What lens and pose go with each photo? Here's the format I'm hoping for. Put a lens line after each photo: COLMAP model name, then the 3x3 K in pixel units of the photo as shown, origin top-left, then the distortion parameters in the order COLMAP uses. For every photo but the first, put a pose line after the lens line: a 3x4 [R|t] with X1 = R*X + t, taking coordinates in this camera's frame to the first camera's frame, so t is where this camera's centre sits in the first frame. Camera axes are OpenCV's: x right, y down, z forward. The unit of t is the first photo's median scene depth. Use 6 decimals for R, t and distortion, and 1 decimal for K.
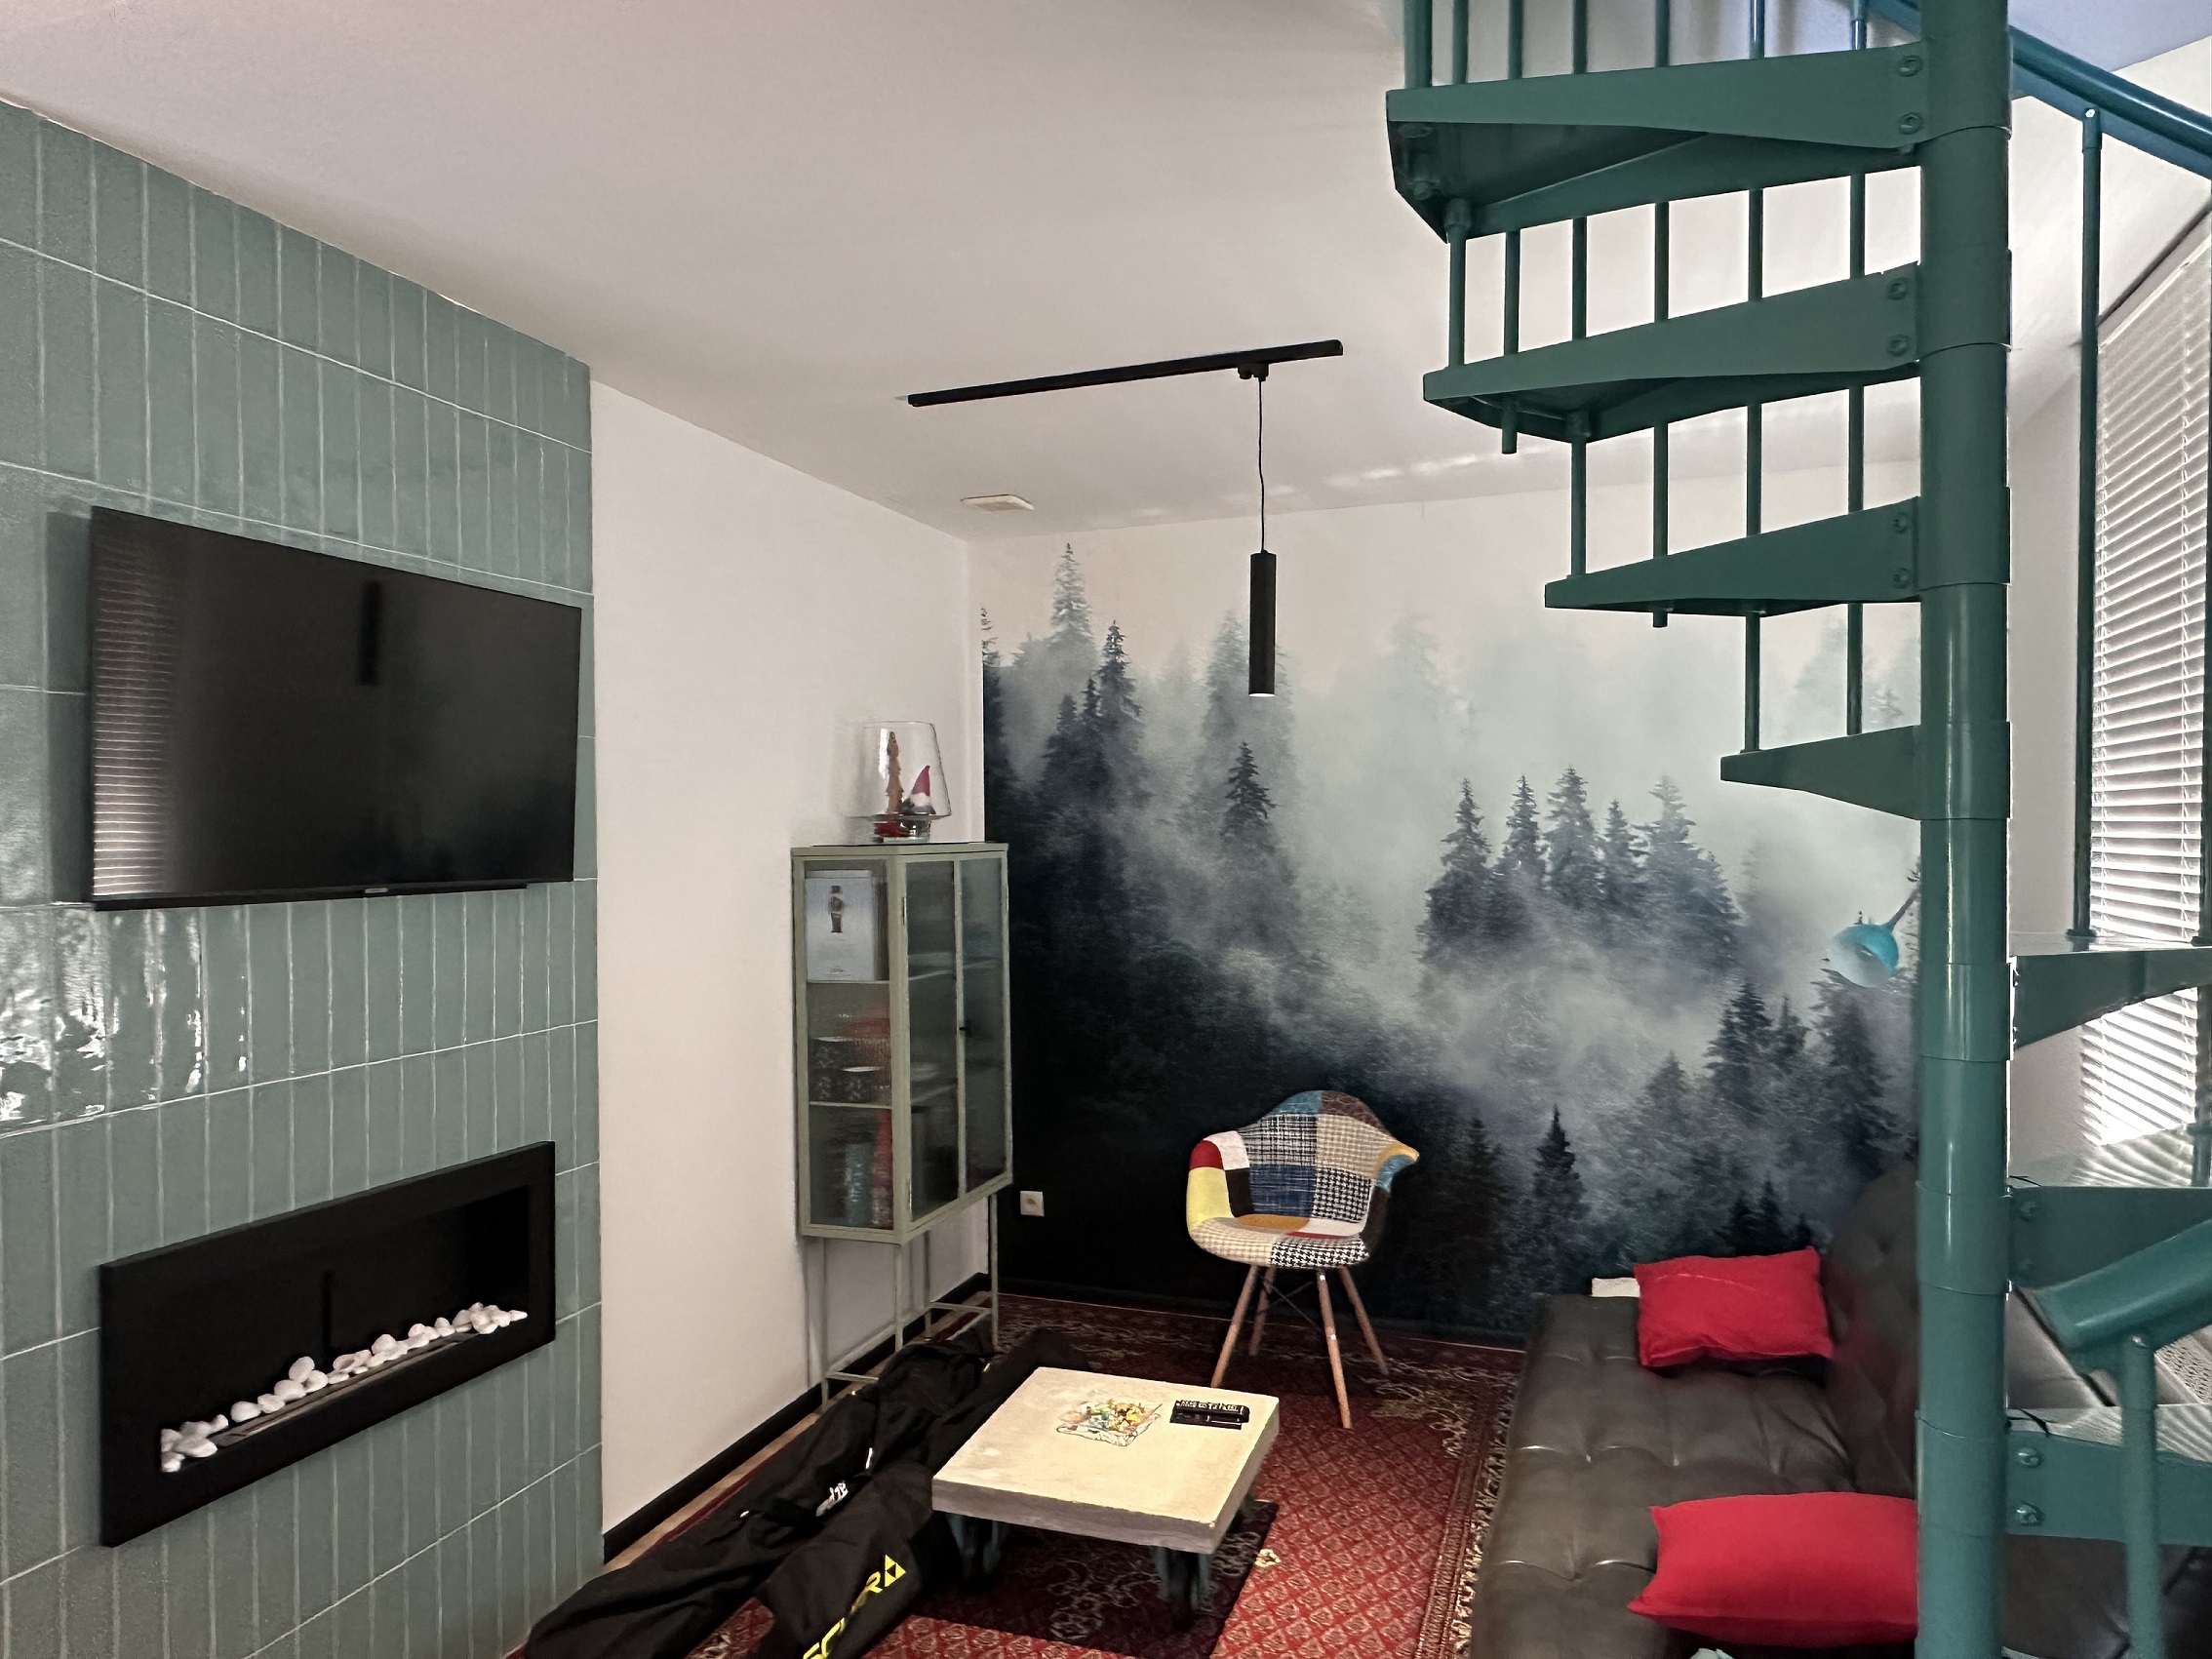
lens RADIAL K [[1441.8, 0, 1105.9], [0, 1441.8, 839.9], [0, 0, 1]] dist [-0.002689, 0.000758]
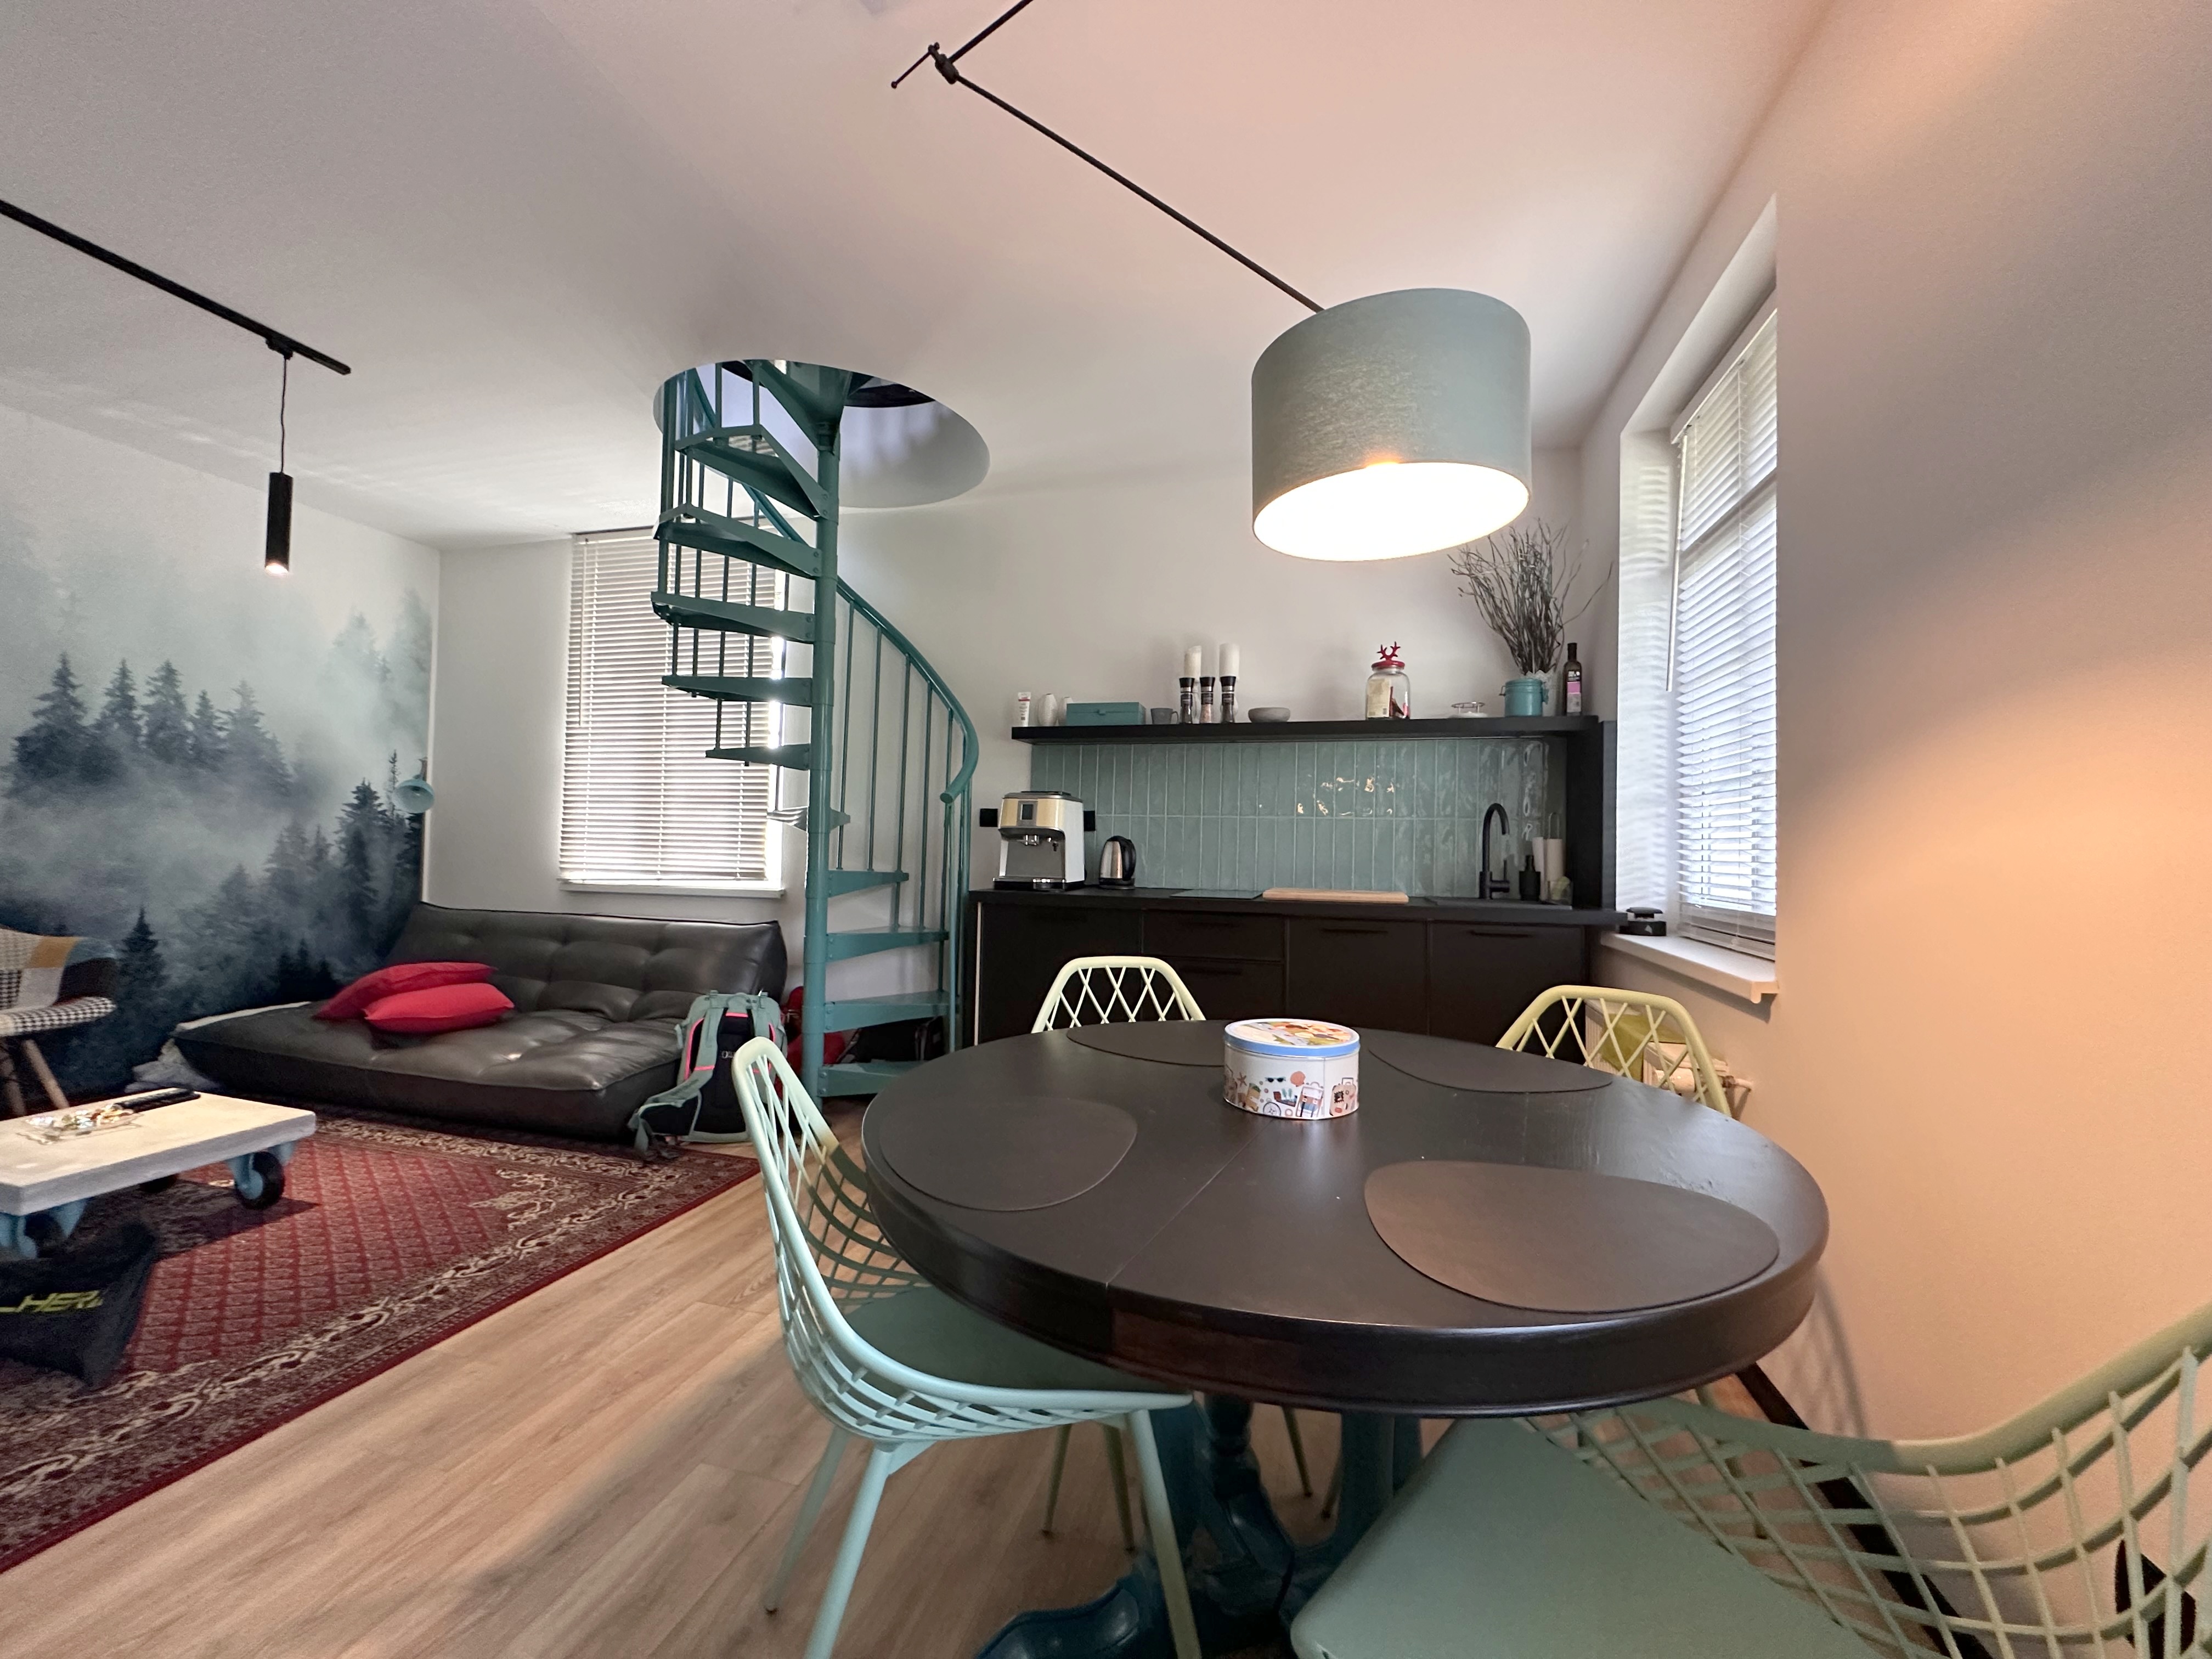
lens RADIAL K [[881.8, 0, 1111.7], [0, 881.8, 832.3], [0, 0, 1]] dist [-0.005043, 0.001335]
pose [[-0.090528, 0.023194, 0.995624, -0.603991], [-0.012992, 0.999616, -0.024468, 0.124497], [-0.995809, -0.015150, -0.090192, 0.167873]]
